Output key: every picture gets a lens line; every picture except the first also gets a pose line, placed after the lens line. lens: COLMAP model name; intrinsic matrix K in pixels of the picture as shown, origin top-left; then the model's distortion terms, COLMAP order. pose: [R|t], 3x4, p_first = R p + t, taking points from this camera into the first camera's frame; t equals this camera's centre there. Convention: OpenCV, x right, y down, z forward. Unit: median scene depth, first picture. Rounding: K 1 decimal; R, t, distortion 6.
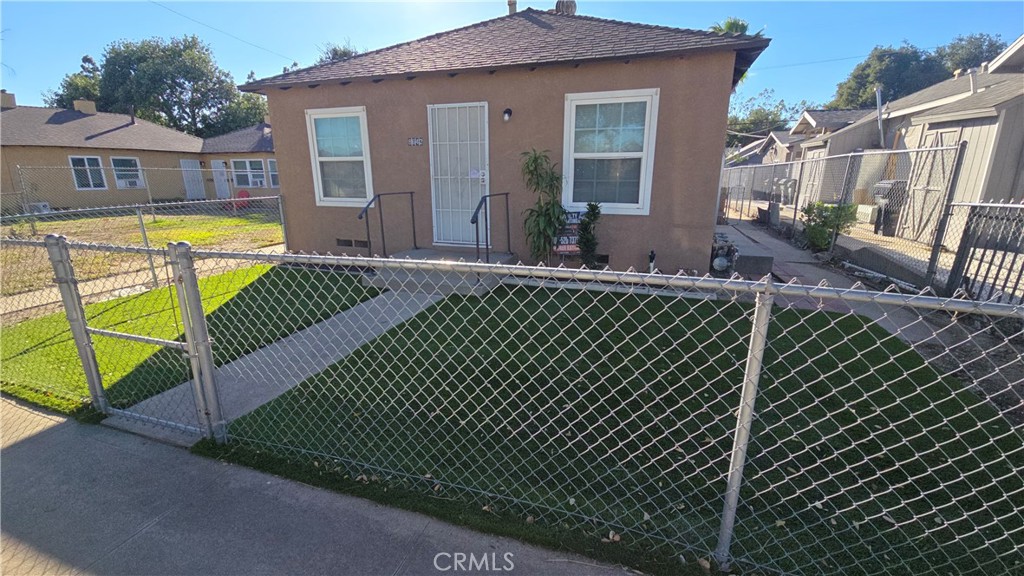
lens RADIAL K [[416.7, 0, 512.0], [0, 416.7, 288.0], [0, 0, 1]] dist [0.011629, -0.000485]
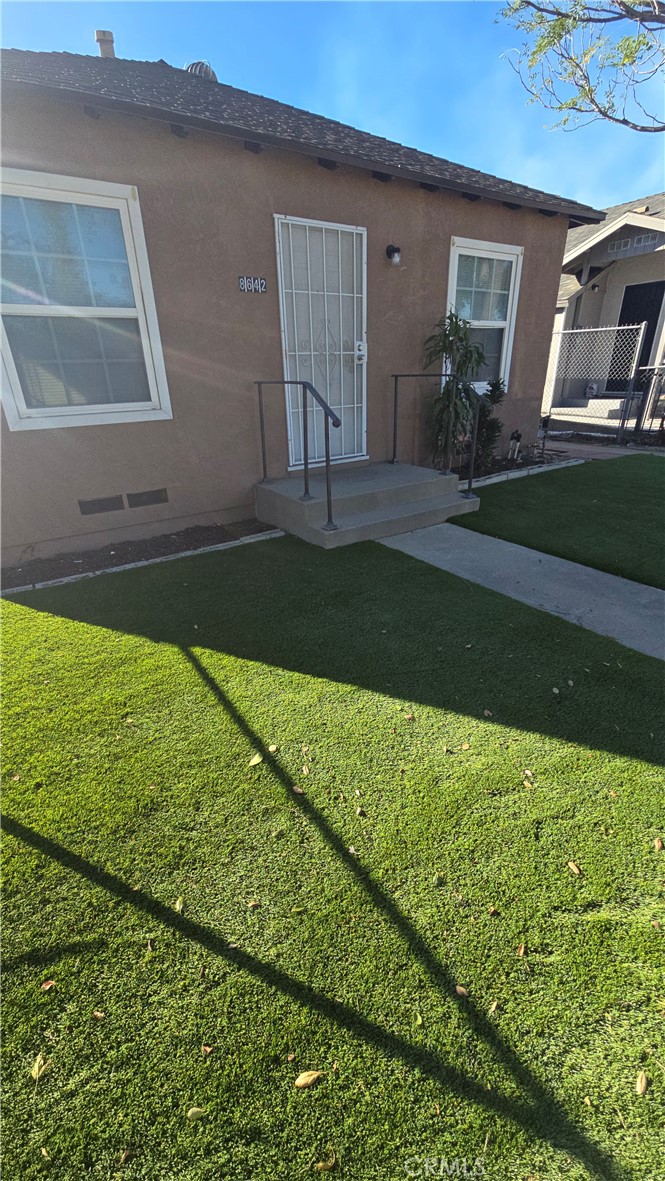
lens RADIAL K [[480.6, 0, 332.5], [0, 480.6, 590.5], [0, 0, 1]] dist [0.011629, -0.000485]
pose [[0.604663, -0.351029, 0.714956, -0.832065], [0.227624, 0.936364, 0.267227, -0.129561], [-0.763263, 0.001159, 0.646087, 0.553846]]
